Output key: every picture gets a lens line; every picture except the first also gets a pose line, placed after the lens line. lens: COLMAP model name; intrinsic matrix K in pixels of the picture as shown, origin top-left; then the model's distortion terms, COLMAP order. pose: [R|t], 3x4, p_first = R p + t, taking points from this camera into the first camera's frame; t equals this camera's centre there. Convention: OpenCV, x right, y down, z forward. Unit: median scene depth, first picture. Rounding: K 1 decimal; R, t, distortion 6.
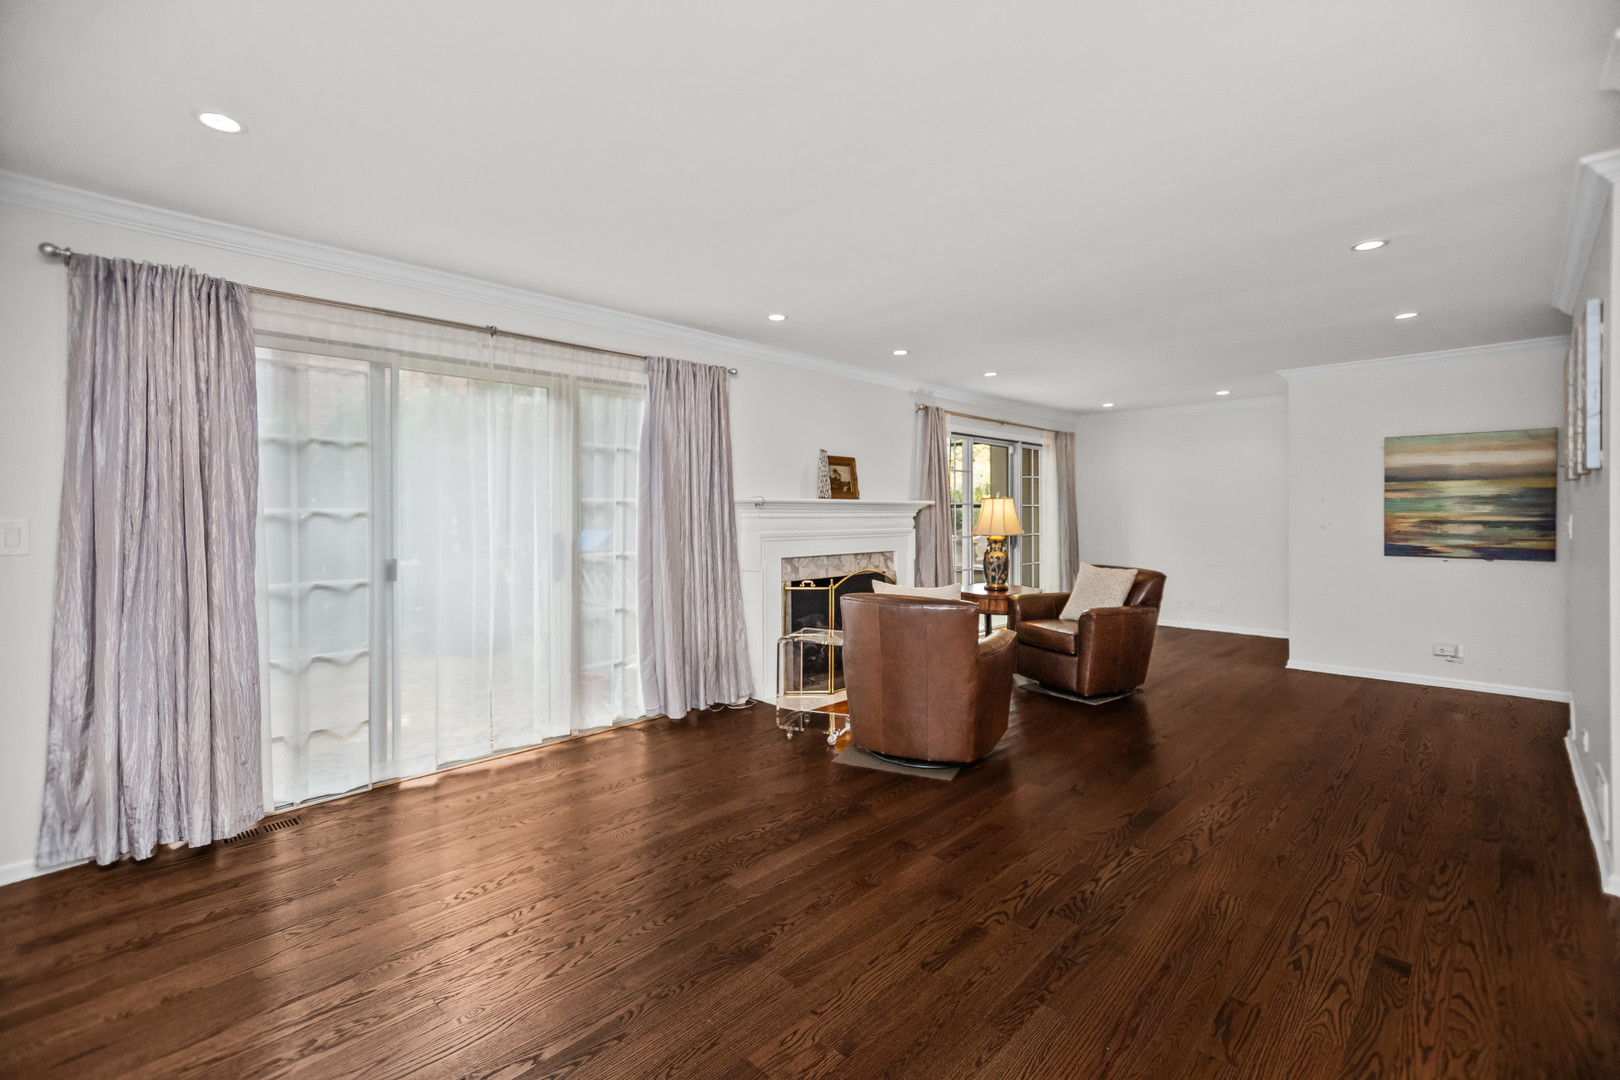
lens RADIAL K [[676.6, 0, 810.0], [0, 676.6, 540.0], [0, 0, 1]] dist [0.003521, 0.000541]
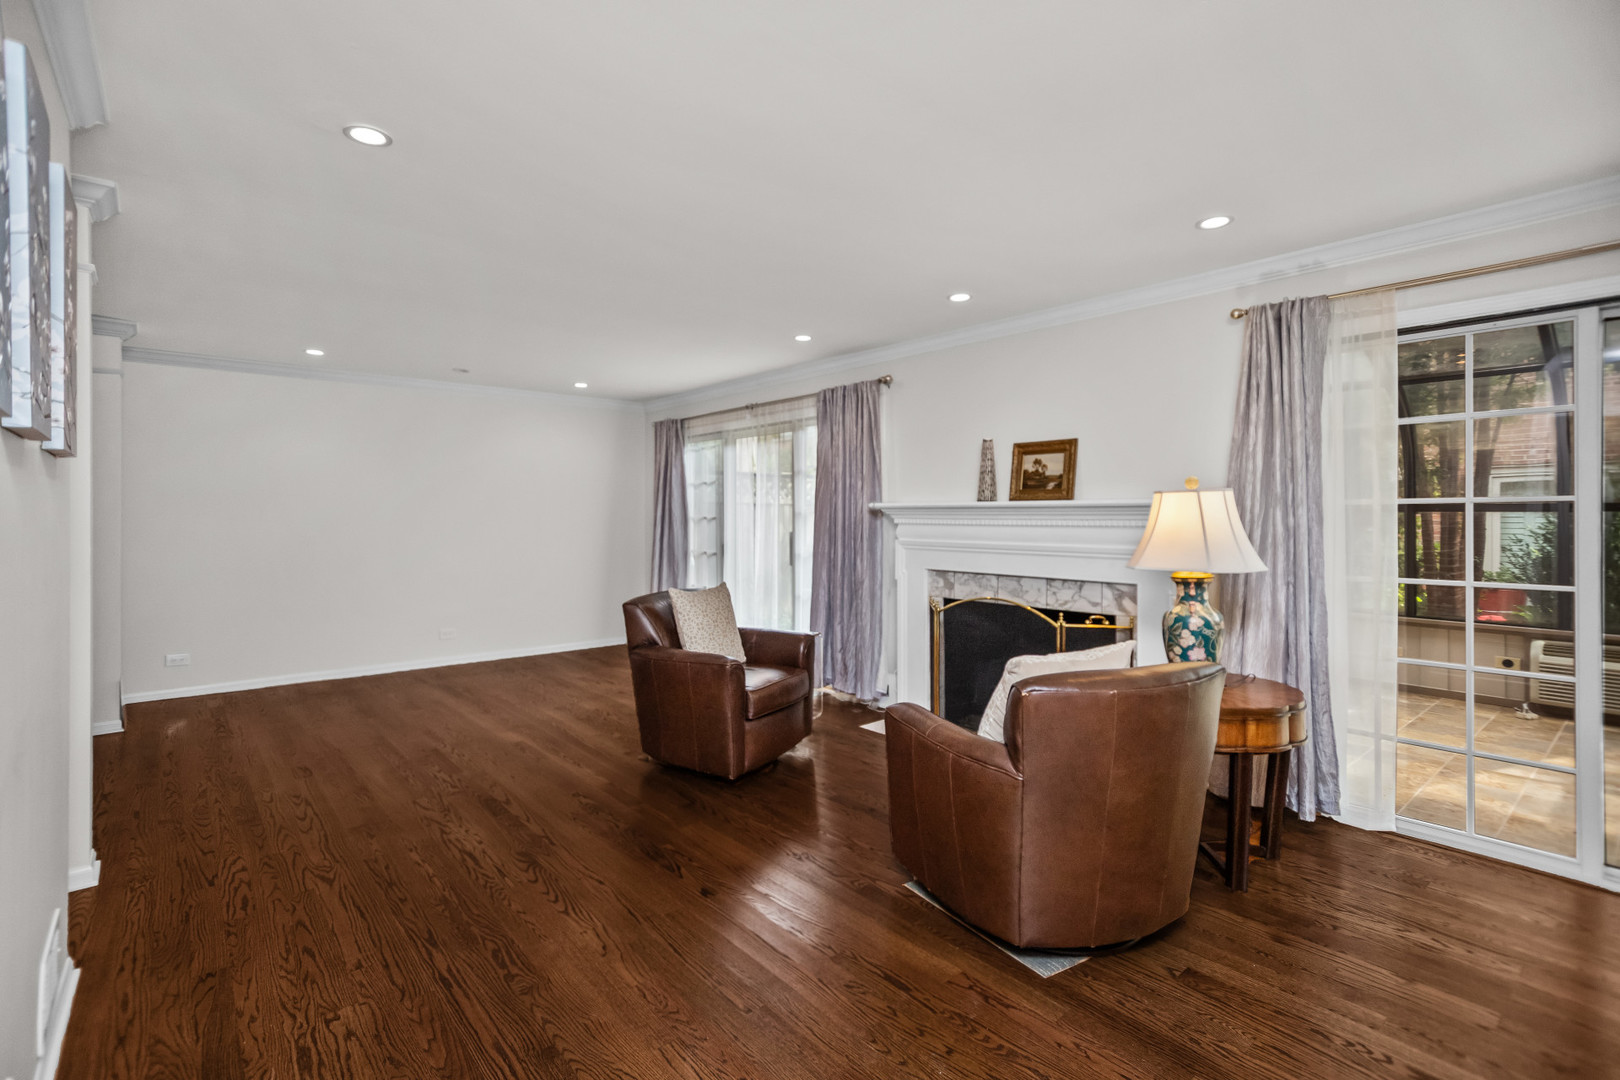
lens RADIAL K [[728.4, 0, 805.0], [0, 728.4, 526.3], [0, 0, 1]] dist [0.000870, 0.000157]
pose [[-0.052332, 0.013471, -0.998539, 0.971056], [-0.046044, 0.998813, 0.015888, -0.039388], [0.997568, 0.046808, -0.051649, 0.925932]]
